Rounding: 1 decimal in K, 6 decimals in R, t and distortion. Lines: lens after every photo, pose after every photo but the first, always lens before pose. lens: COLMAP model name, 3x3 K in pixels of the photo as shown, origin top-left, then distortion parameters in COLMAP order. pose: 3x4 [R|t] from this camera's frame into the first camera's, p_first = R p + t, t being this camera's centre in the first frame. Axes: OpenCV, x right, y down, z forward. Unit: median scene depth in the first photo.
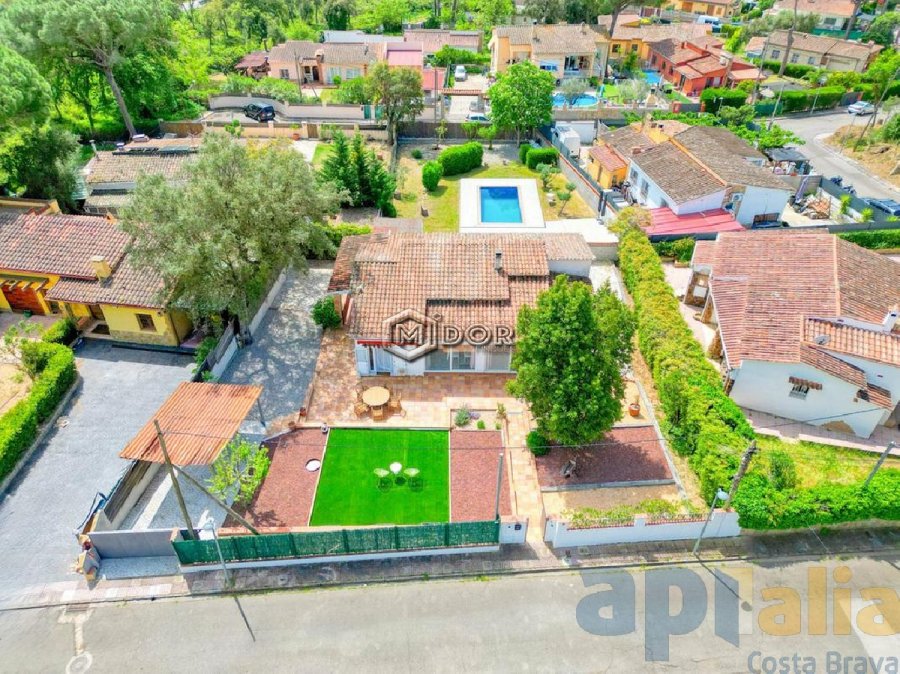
lens RADIAL K [[619.8, 0, 450.0], [0, 619.8, 337.0], [0, 0, 1]] dist [0.074059, -0.066020]
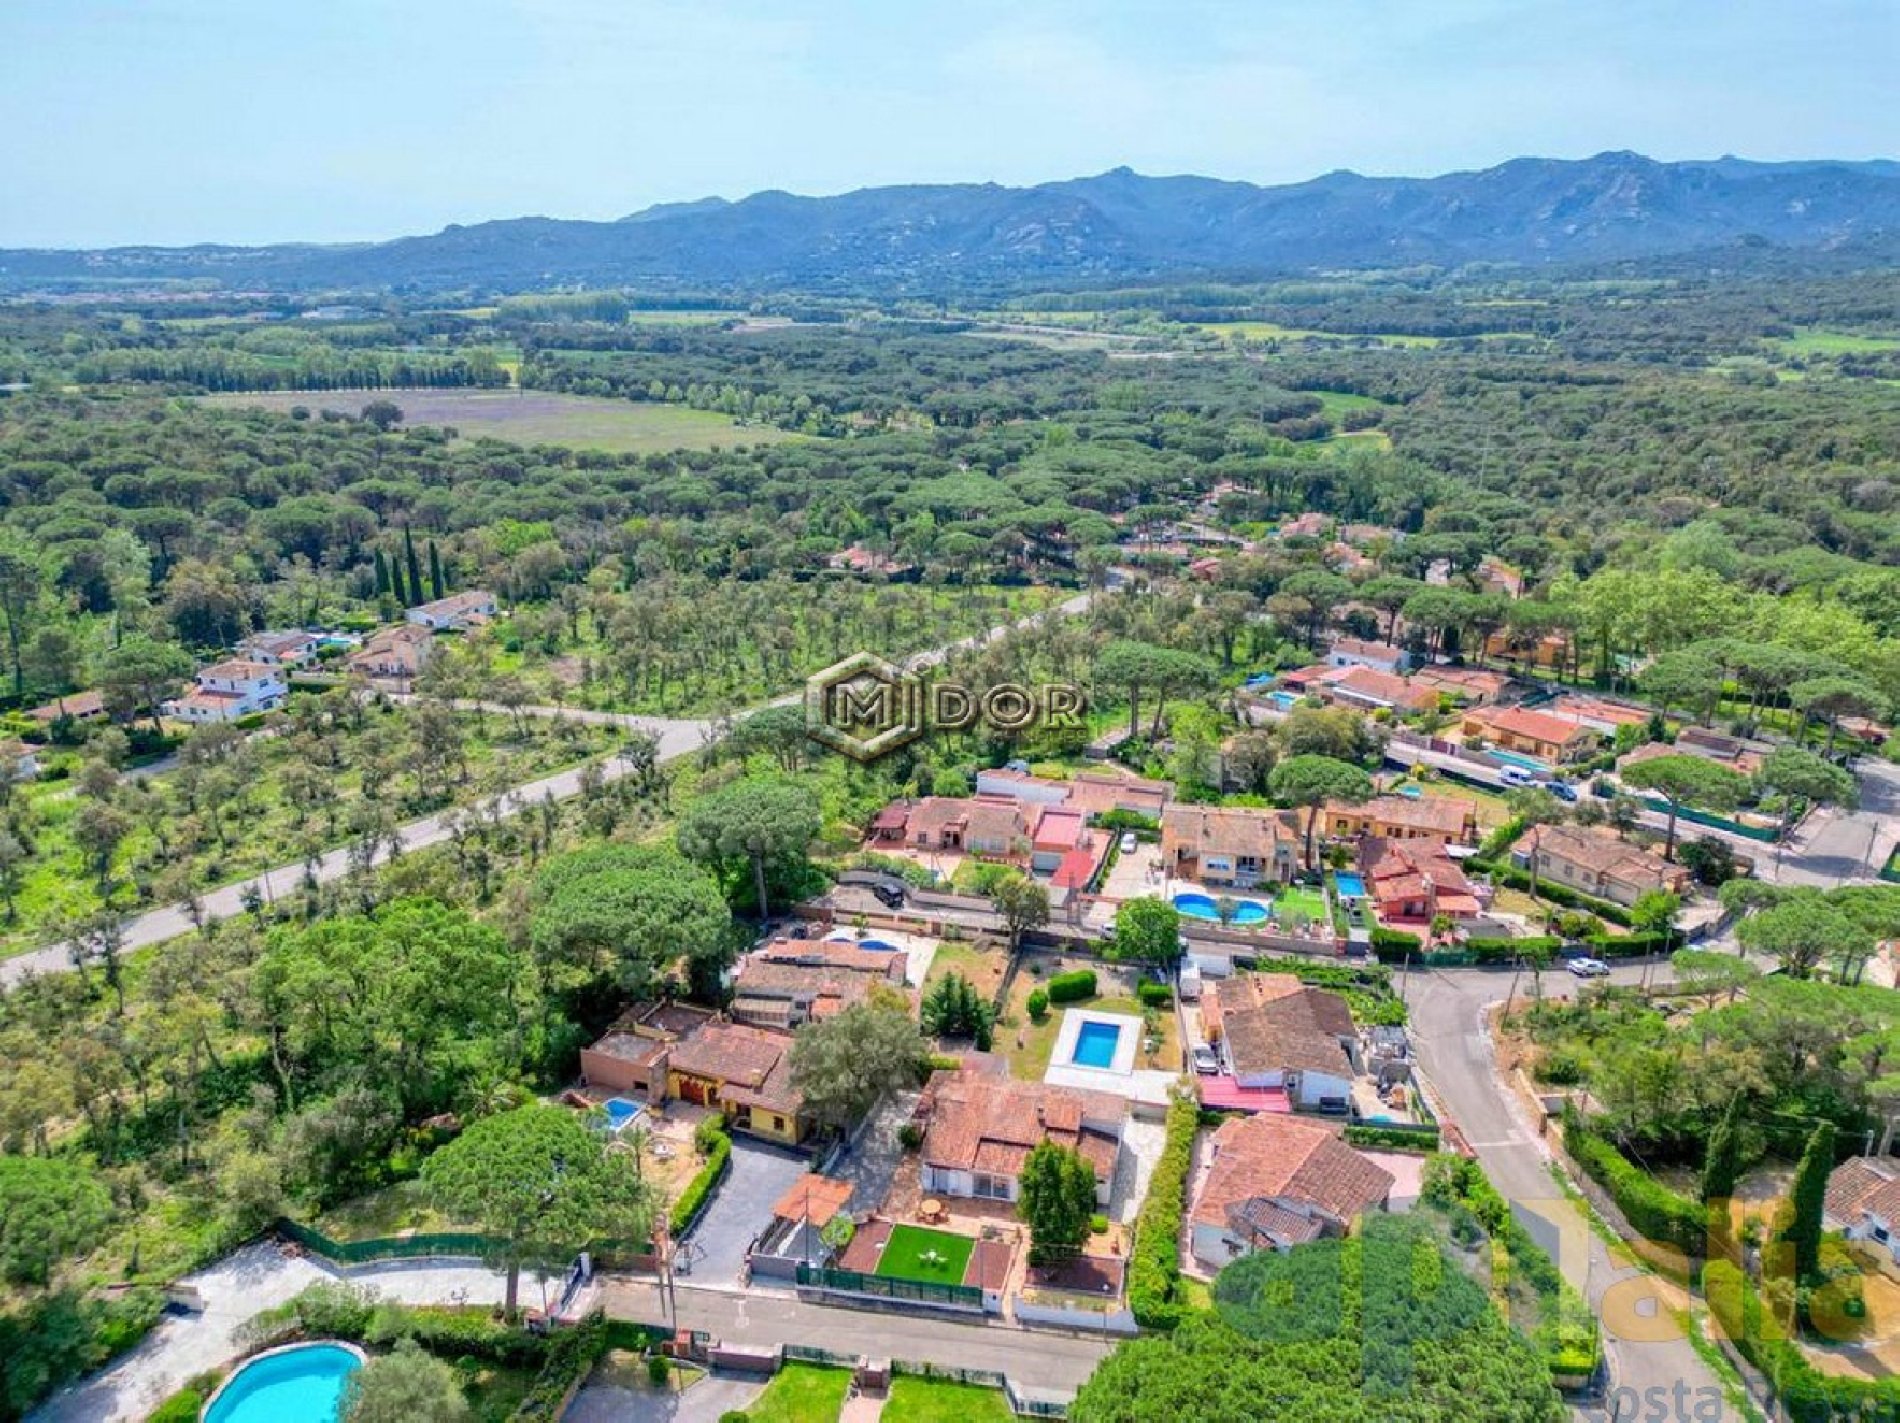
lens RADIAL K [[1308.4, 0, 950.0], [0, 1308.4, 711.5], [0, 0, 1]] dist [0.074059, -0.066020]
pose [[0.969927, 0.070610, -0.232927, 0.477157], [-0.143817, 0.938327, -0.314417, -0.017425], [0.196361, 0.338461, 0.920264, -1.868027]]
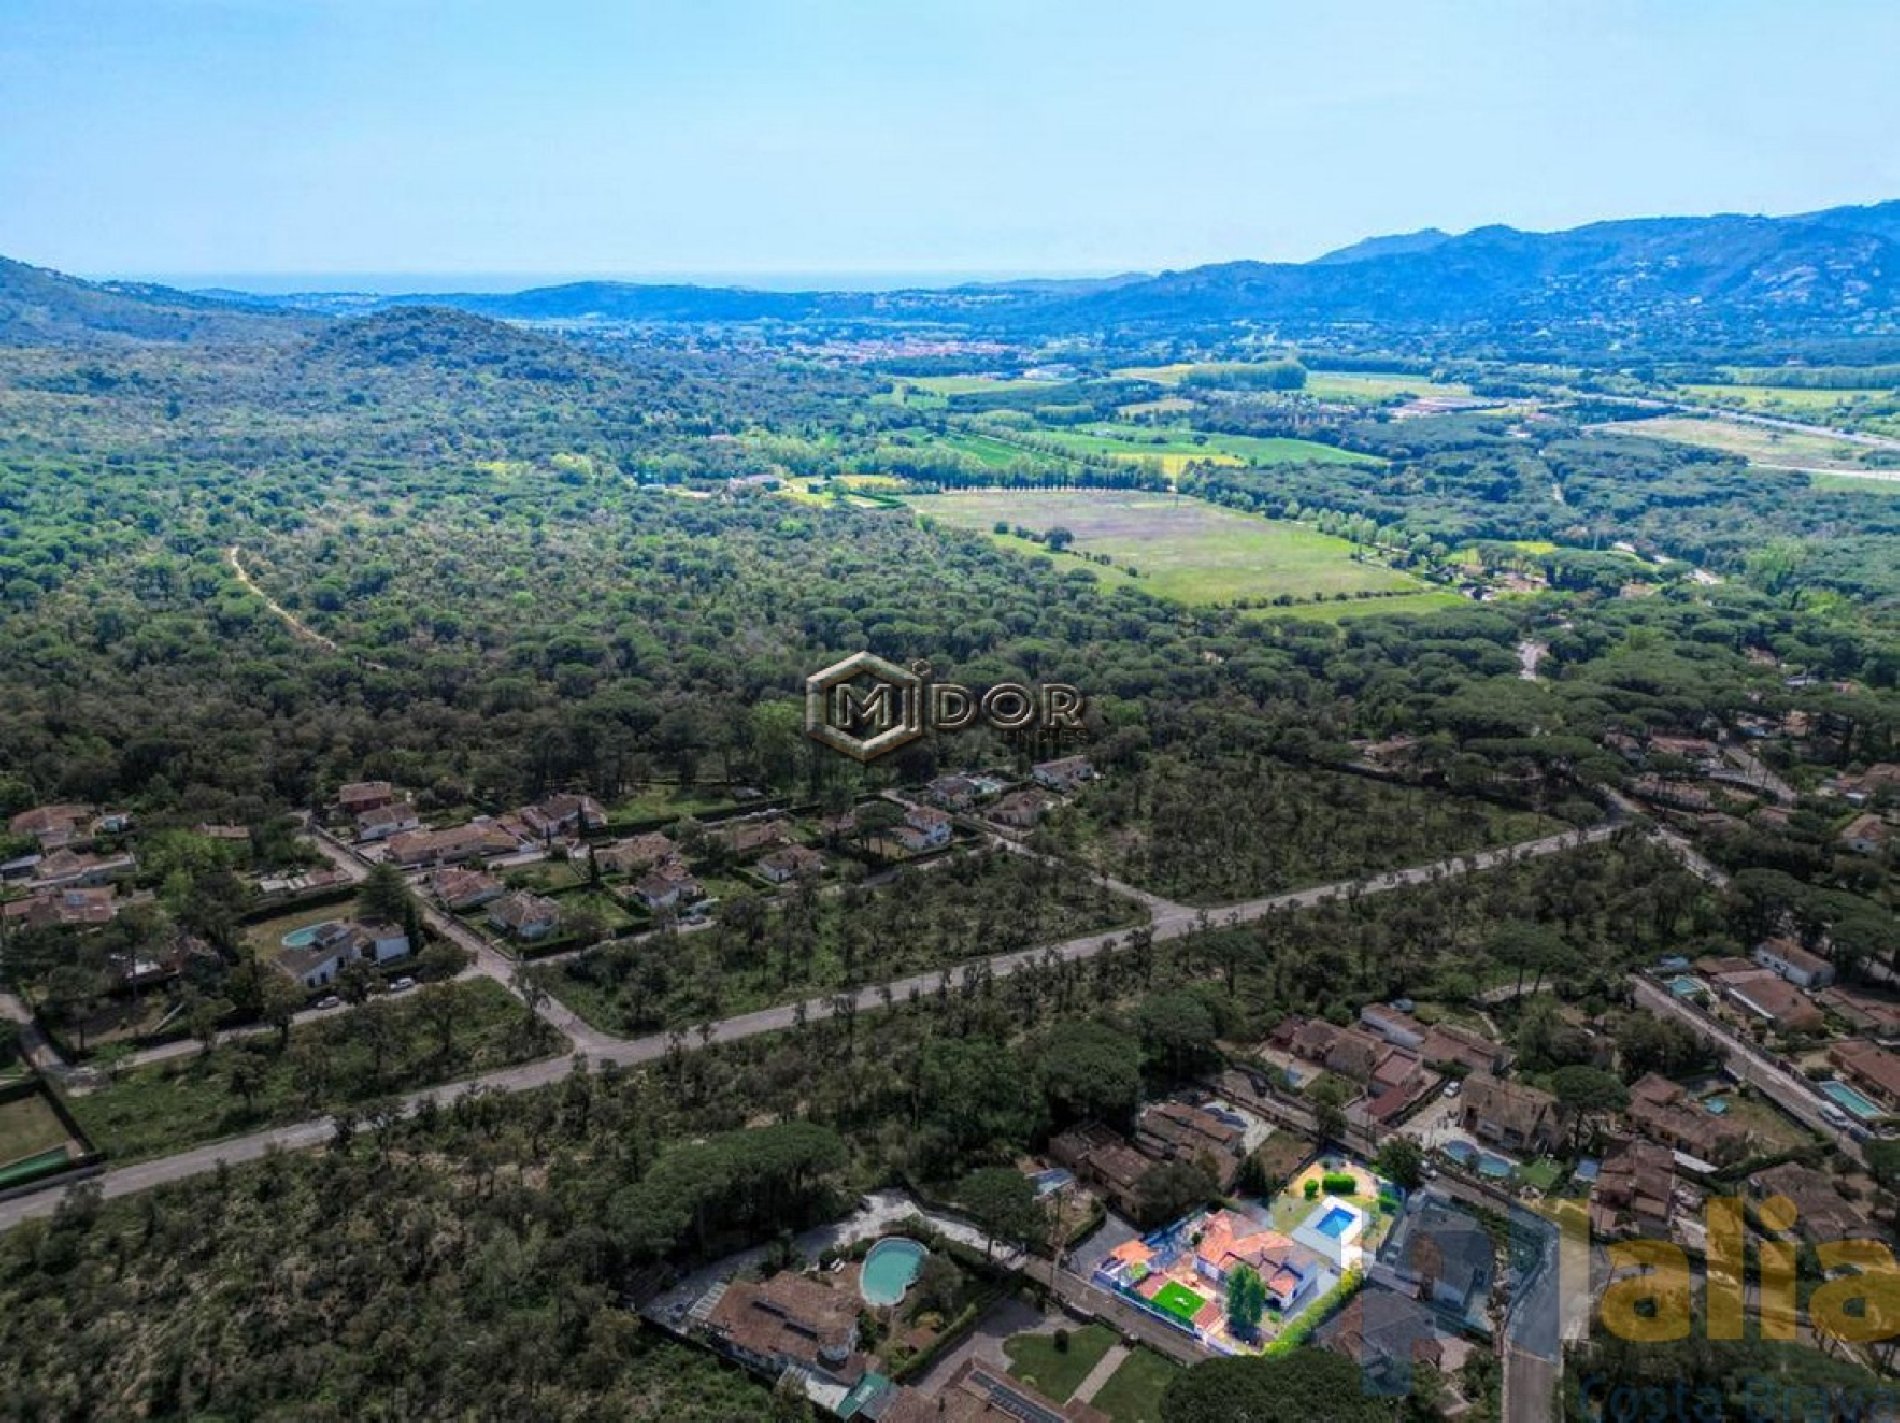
lens RADIAL K [[1308.4, 0, 950.0], [0, 1308.4, 711.5], [0, 0, 1]] dist [0.074059, -0.066020]
pose [[0.738403, 0.193244, -0.646078, 2.108479], [-0.409498, 0.889688, -0.201907, -0.447505], [0.535791, 0.413656, 0.736082, -4.322626]]
